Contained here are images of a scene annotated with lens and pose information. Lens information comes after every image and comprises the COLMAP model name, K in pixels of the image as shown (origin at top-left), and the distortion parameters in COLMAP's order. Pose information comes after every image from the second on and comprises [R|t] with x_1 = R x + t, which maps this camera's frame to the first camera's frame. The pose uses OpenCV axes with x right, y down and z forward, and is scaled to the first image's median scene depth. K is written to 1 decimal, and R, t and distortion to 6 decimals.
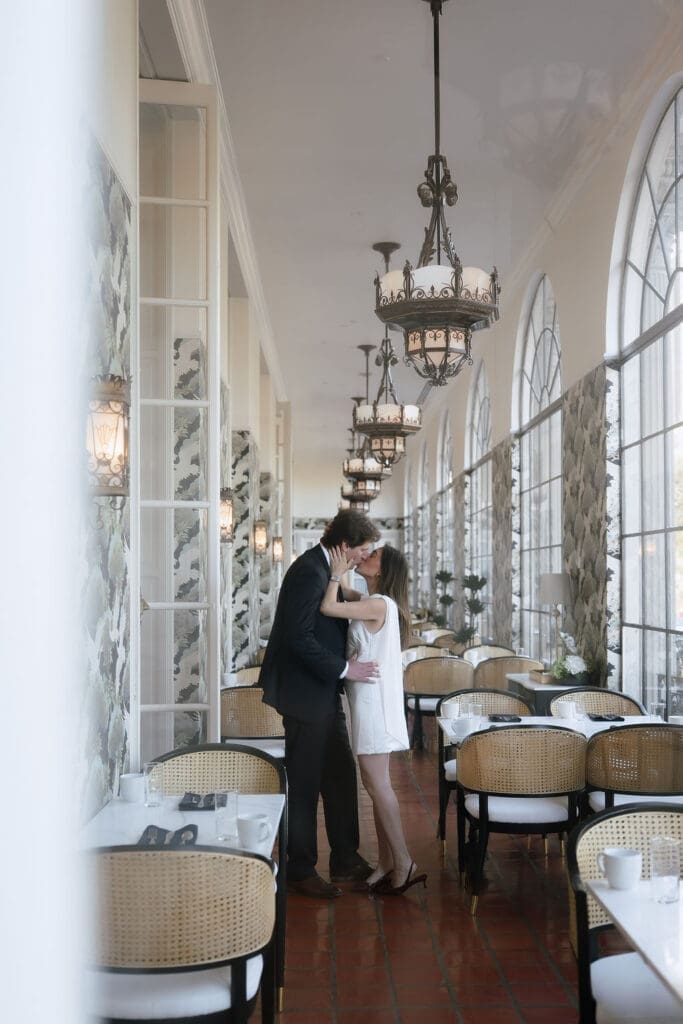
lens RADIAL K [[997.7, 0, 358.6], [0, 997.7, 560.0], [0, 0, 1]] dist [-0.000675, -0.001365]
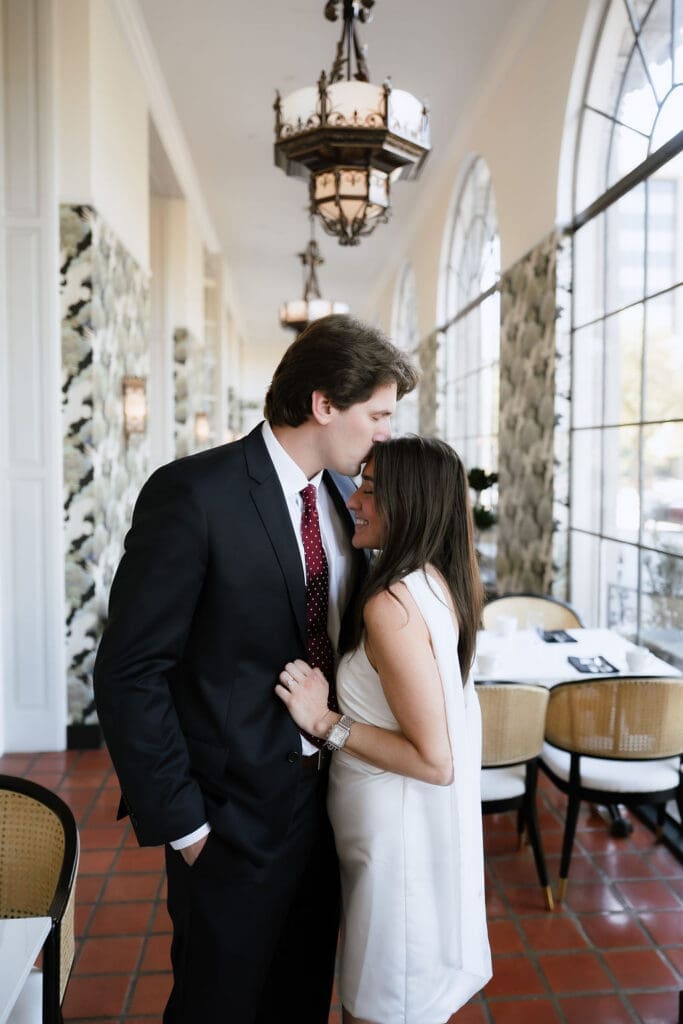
lens RADIAL K [[837.3, 0, 355.6], [0, 837.3, 492.1], [0, 0, 1]] dist [-0.005019, -0.003745]
pose [[0.998435, 0.001658, 0.055893, 0.006387], [-0.005136, 0.998055, 0.062131, -0.001632], [-0.055681, -0.062321, 0.996502, 0.384038]]
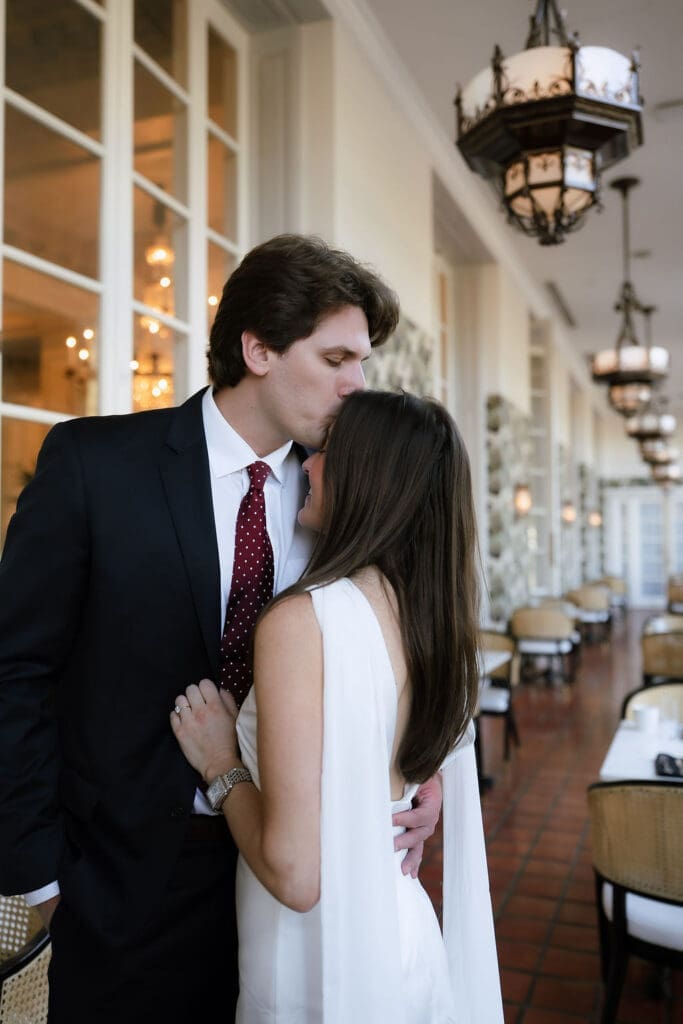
lens RADIAL K [[868.9, 0, 341.5], [0, 868.9, 512.0], [0, 0, 1]] dist [-0.001774, -0.004184]
pose [[0.925247, -0.016979, -0.378985, 0.049835], [0.010748, 0.999770, -0.018550, 0.010897], [0.379213, 0.013090, 0.925217, 0.415243]]
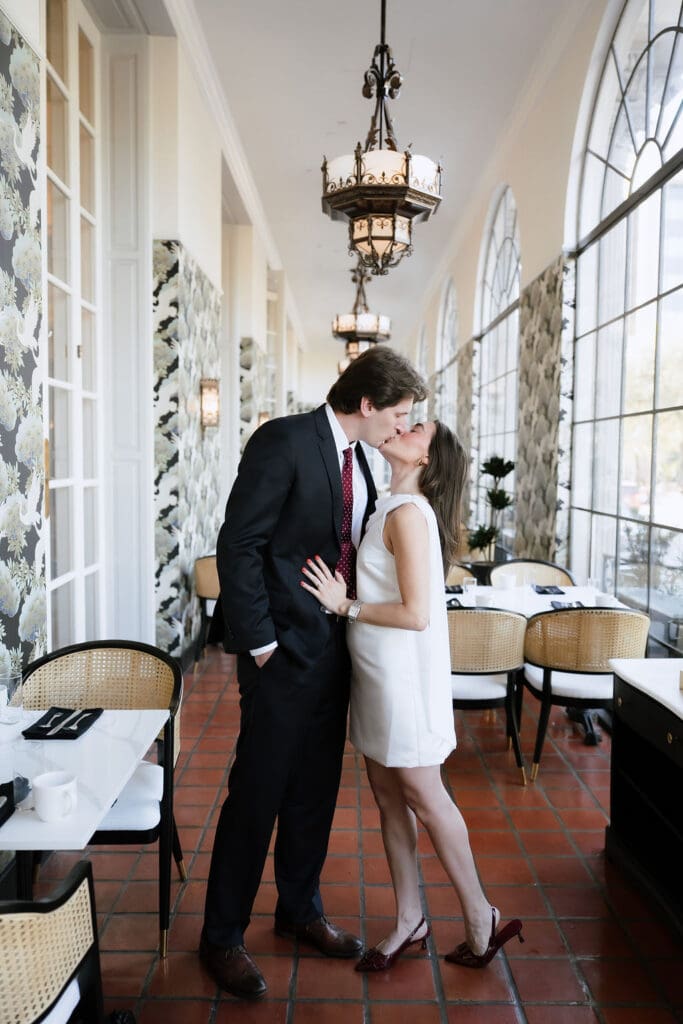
lens RADIAL K [[793.5, 0, 343.5], [0, 793.5, 506.1], [0, 0, 1]] dist [-0.005256, -0.002144]
pose [[0.999611, 0.013307, -0.024515, 0.012935], [-0.011295, 0.996695, 0.080449, 0.004250], [0.025505, -0.080141, 0.996457, 0.329353]]
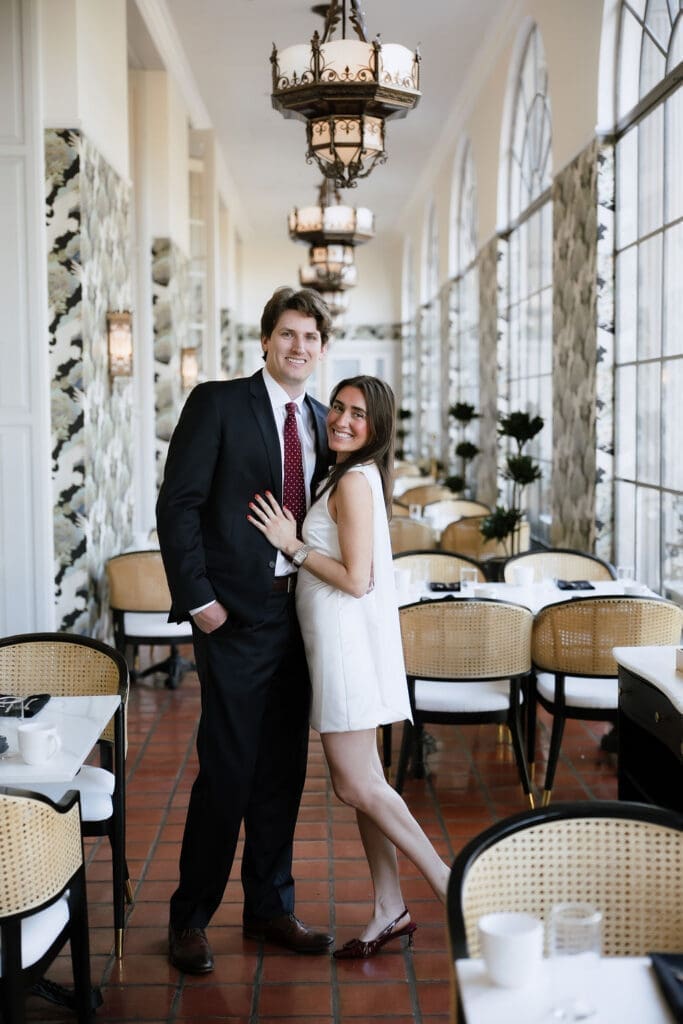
lens RADIAL K [[1316.8, 0, 342.8], [0, 1316.8, 486.3], [0, 0, 1]] dist [0.003008, 0.001323]
pose [[0.999982, -0.005385, -0.002660, 0.017585], [0.005574, 0.997032, 0.076783, 0.000069], [0.002238, -0.076797, 0.997044, 0.235635]]
